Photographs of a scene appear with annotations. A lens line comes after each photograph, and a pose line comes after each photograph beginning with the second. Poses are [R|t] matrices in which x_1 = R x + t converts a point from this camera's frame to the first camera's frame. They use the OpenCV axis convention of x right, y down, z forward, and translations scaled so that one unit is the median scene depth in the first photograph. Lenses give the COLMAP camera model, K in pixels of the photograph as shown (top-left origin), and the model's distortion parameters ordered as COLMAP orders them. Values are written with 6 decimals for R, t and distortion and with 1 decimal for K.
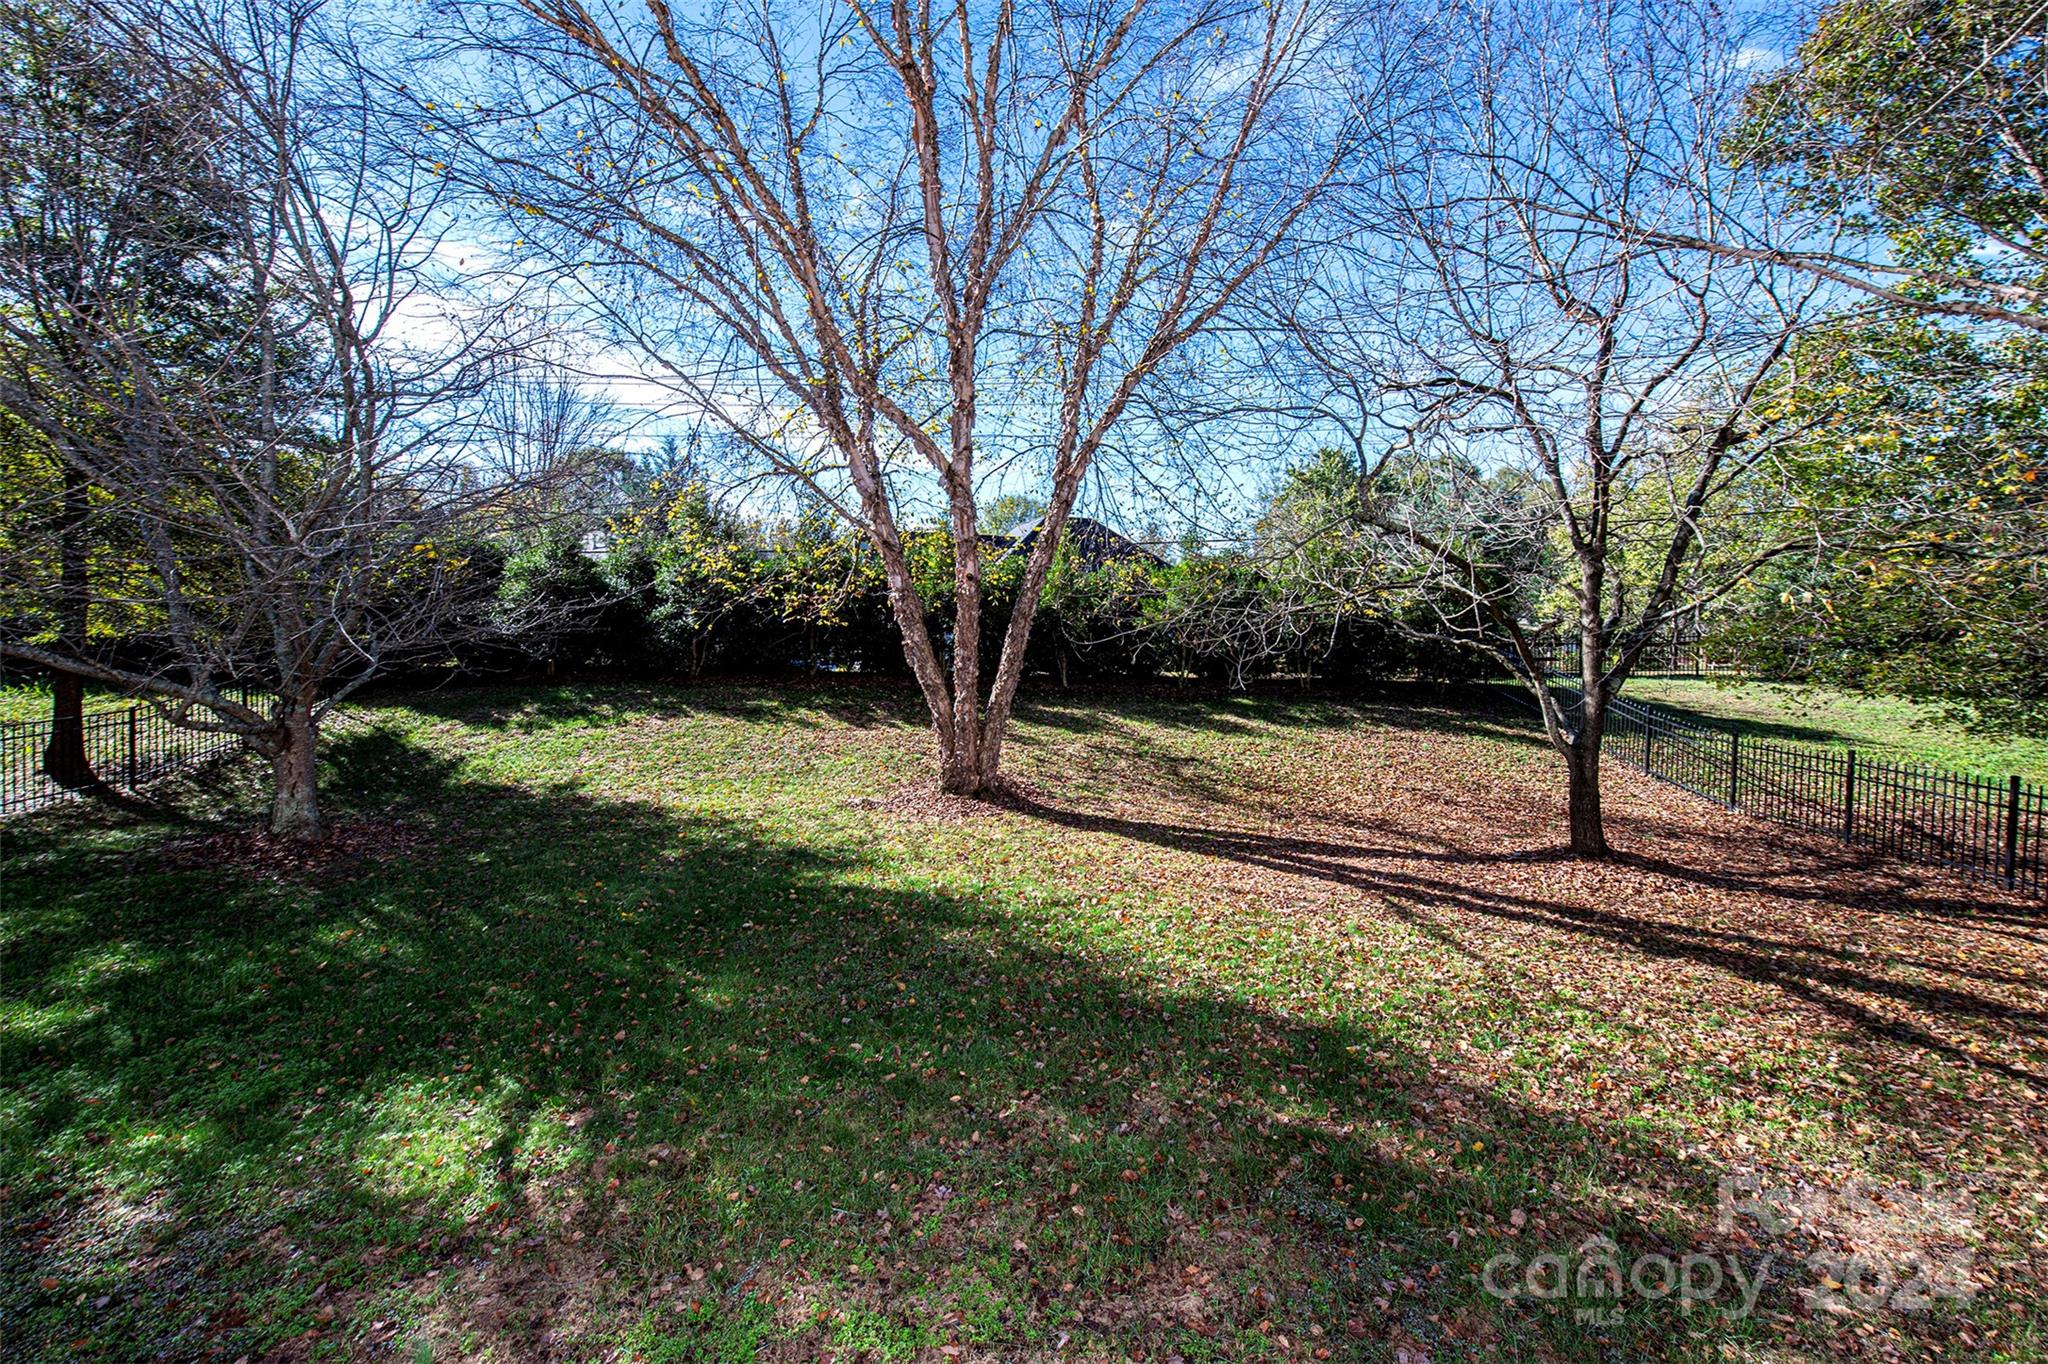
lens RADIAL K [[905.0, 0, 988.6], [0, 905.0, 678.0], [0, 0, 1]] dist [0.015949, -0.000154]
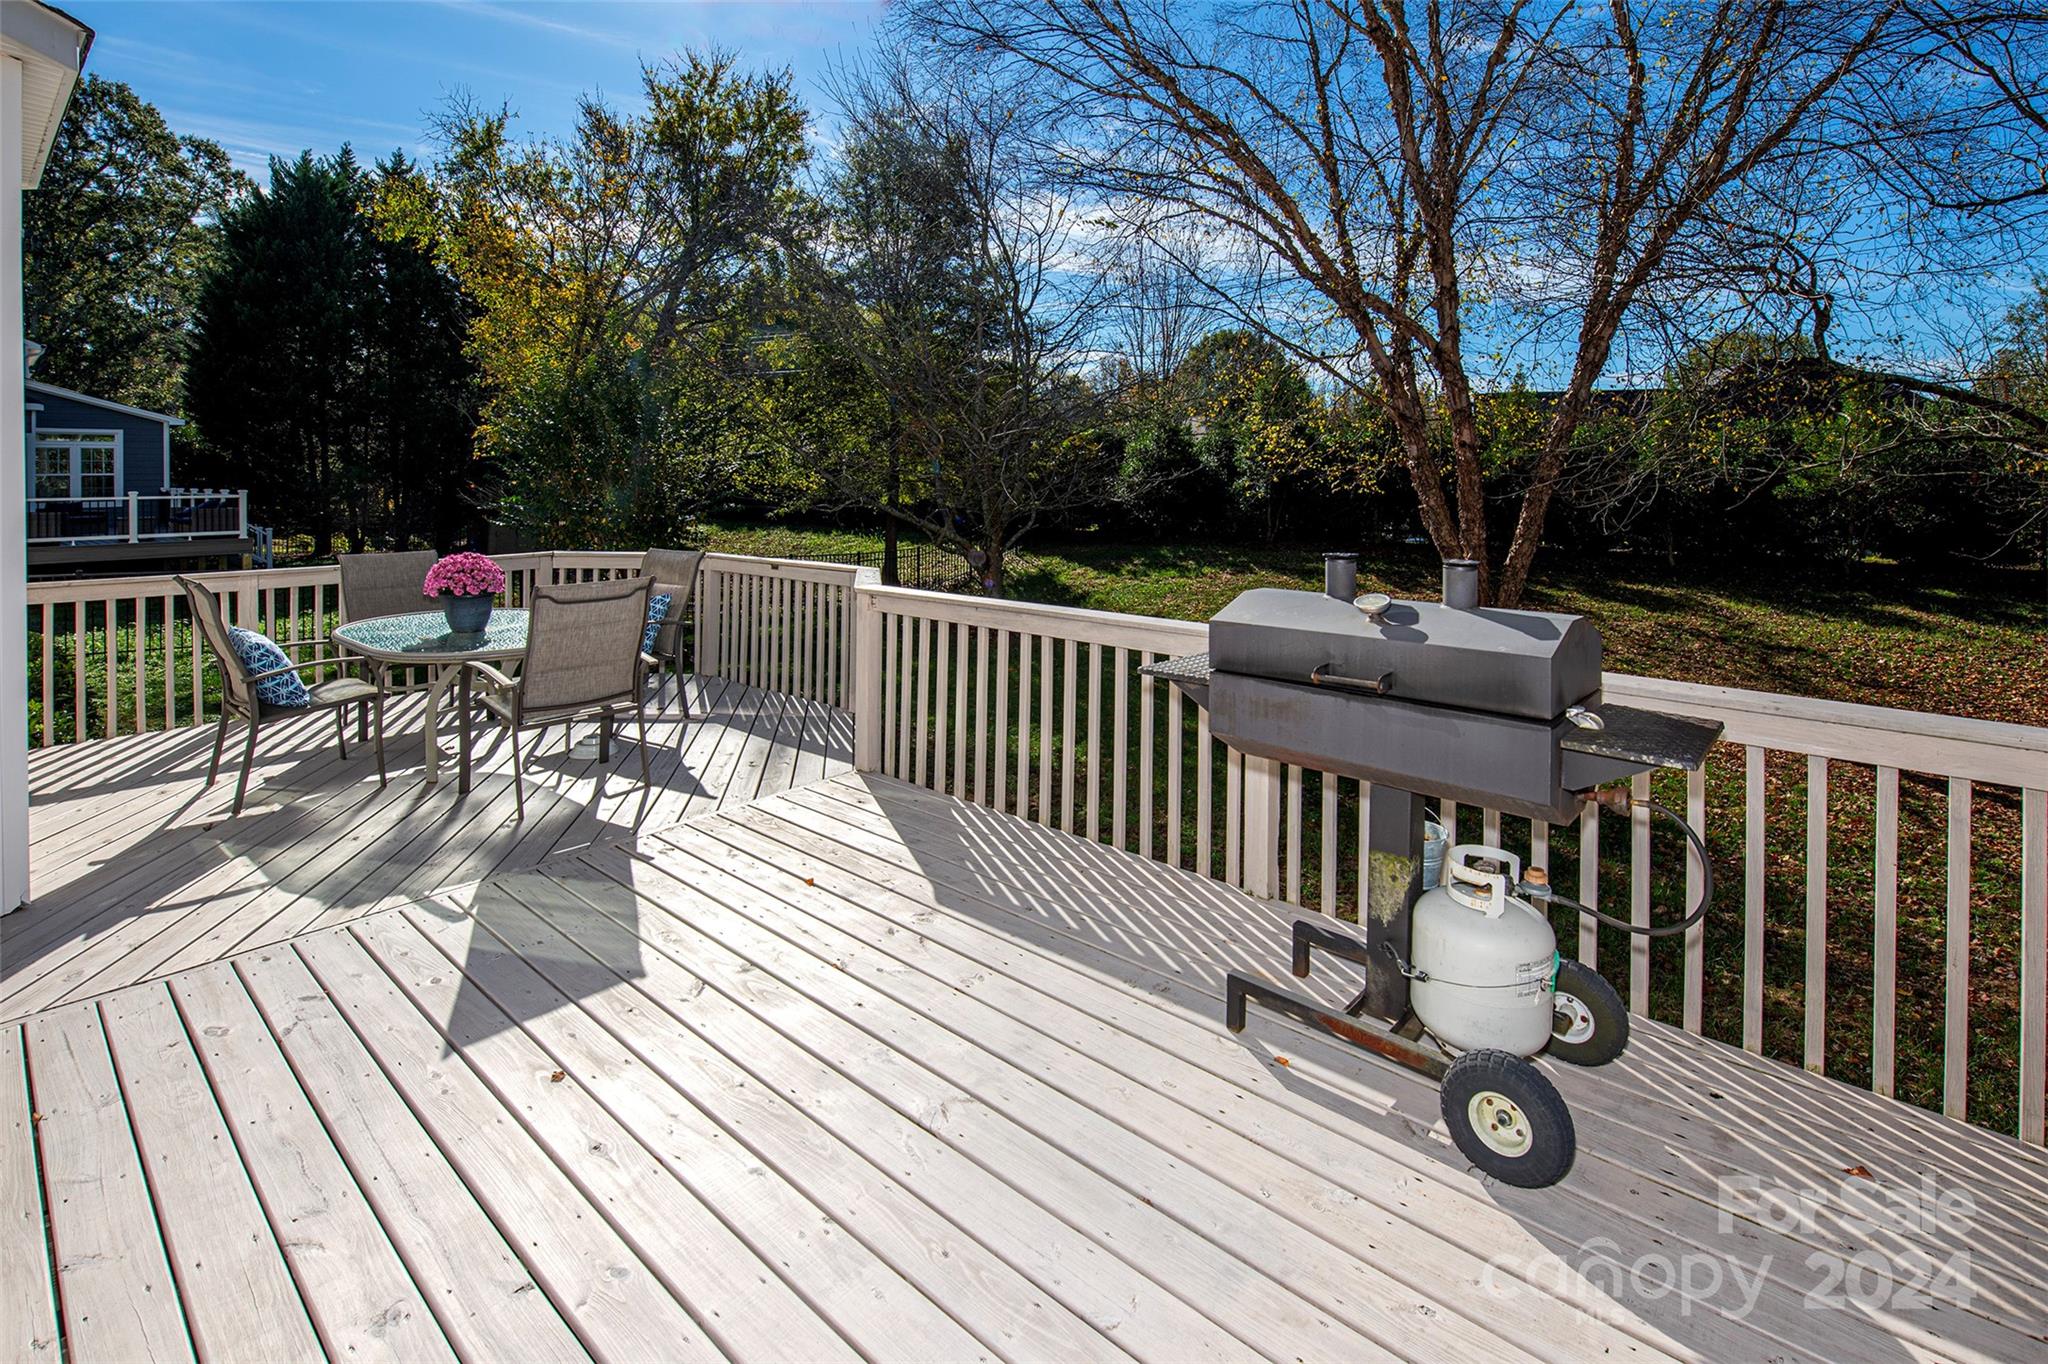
lens RADIAL K [[841.0, 0, 1024.0], [0, 841.0, 682.0], [0, 0, 1]] dist [-0.002065, -0.000357]
pose [[0.809154, 0.124002, -0.574364, 0.092358], [-0.034089, 0.985739, 0.164793, 0.013759], [0.586607, -0.113763, 0.801842, -0.098580]]
